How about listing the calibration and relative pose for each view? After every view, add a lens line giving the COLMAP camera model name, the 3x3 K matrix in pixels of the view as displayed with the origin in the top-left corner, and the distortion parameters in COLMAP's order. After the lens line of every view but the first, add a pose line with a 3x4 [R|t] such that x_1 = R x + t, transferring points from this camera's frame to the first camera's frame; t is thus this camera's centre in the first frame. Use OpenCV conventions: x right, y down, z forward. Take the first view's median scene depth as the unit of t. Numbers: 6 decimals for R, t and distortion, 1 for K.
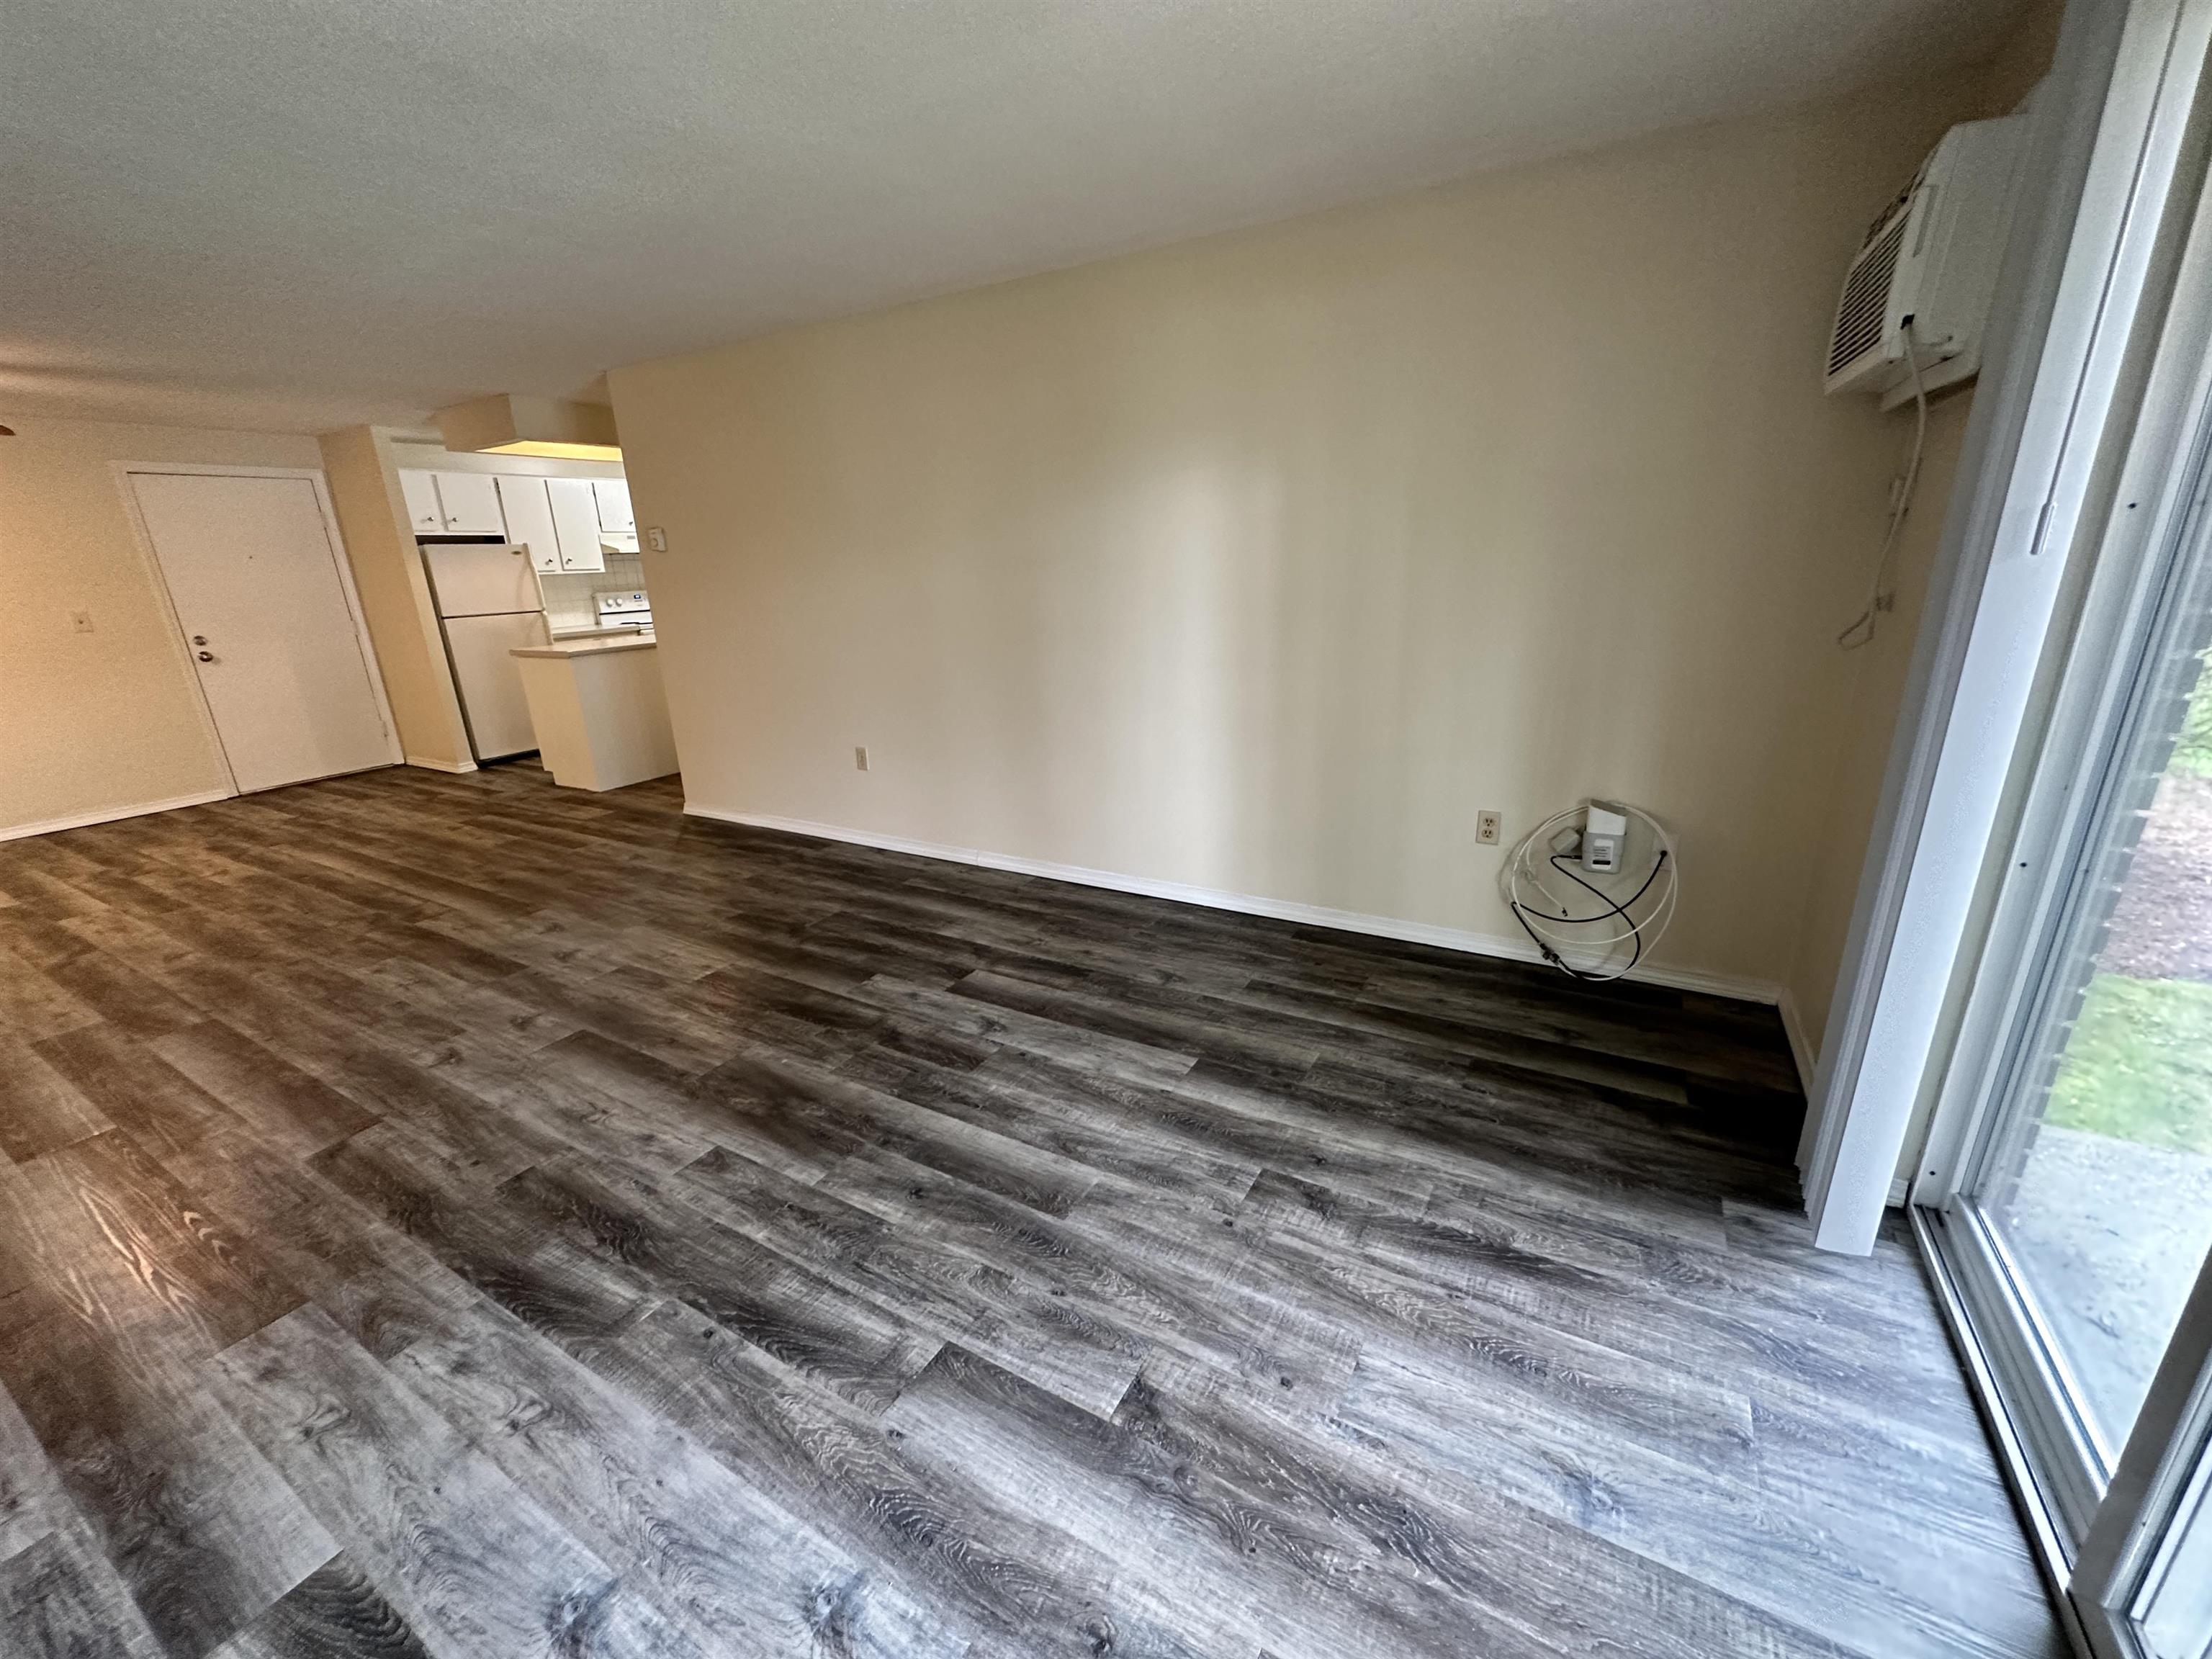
lens RADIAL K [[883.7, 0, 1106.7], [0, 883.7, 833.9], [0, 0, 1]] dist [-0.006045, -0.000599]
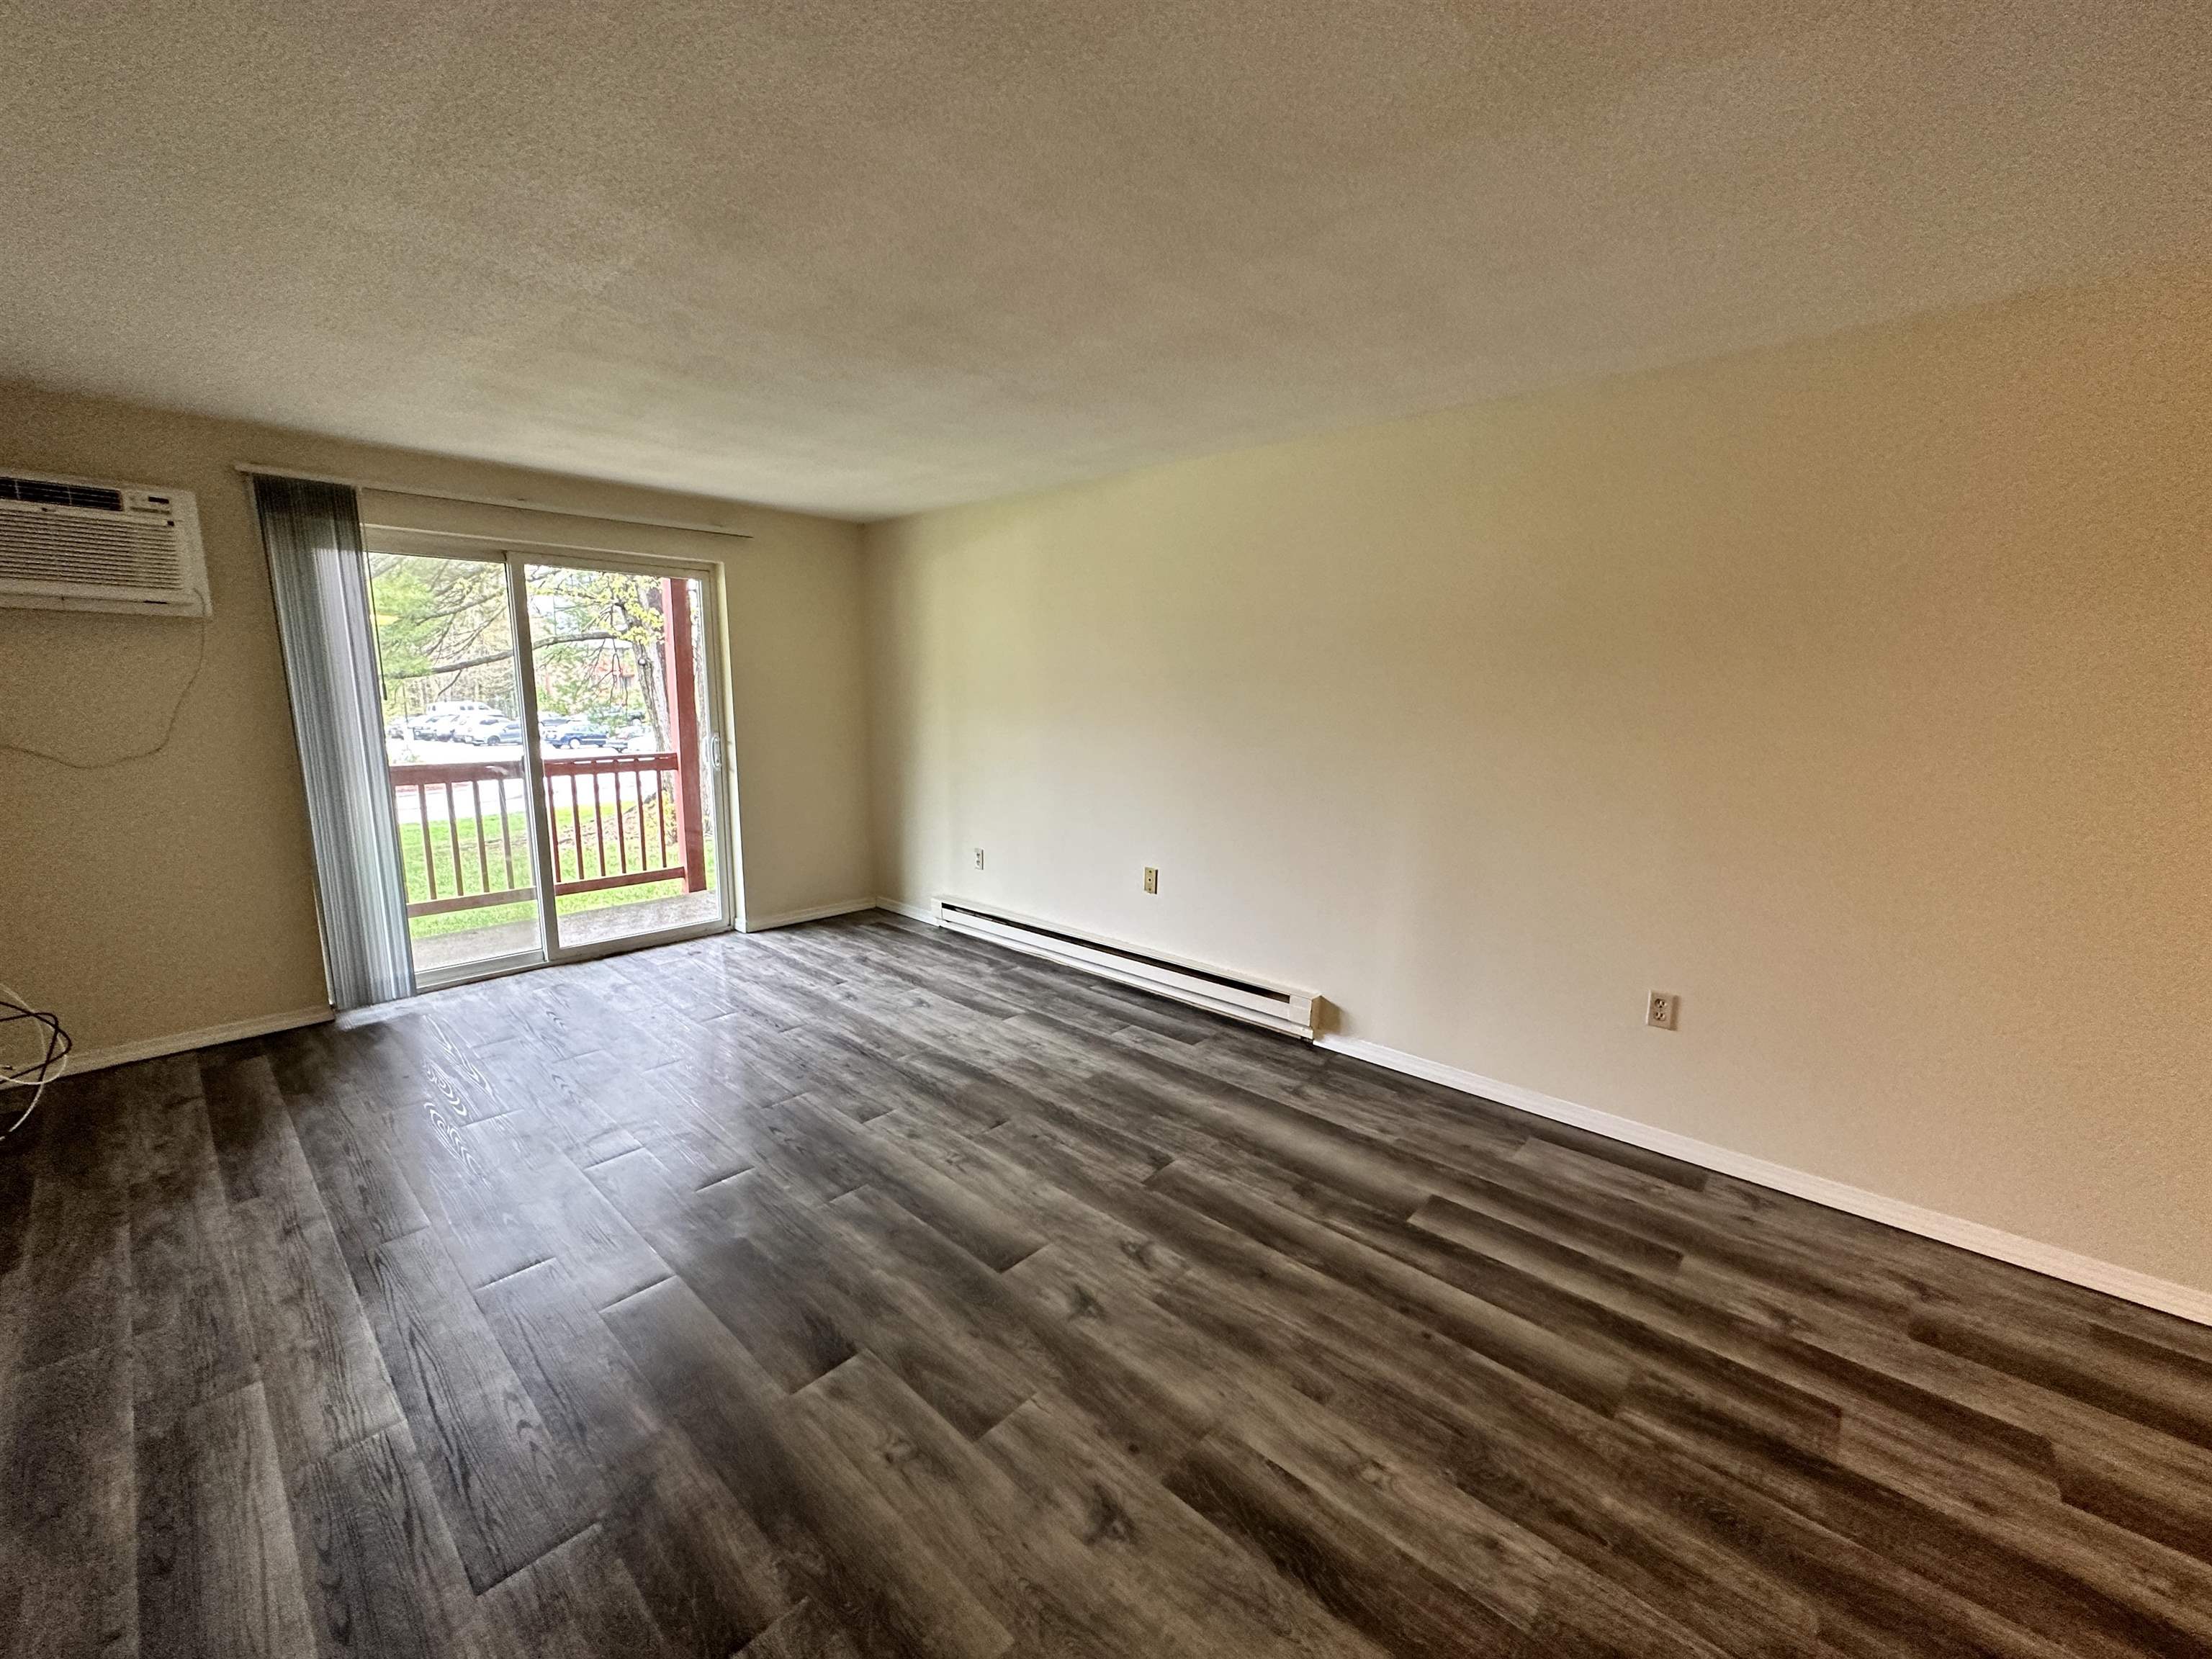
lens RADIAL K [[883.7, 0, 1104.7], [0, 883.7, 833.6], [0, 0, 1]] dist [-0.006045, -0.000599]
pose [[-0.977350, -0.015906, 0.211029, -1.022198], [0.081420, 0.892157, 0.444328, -0.563230], [-0.195338, 0.451446, -0.870655, 1.802614]]
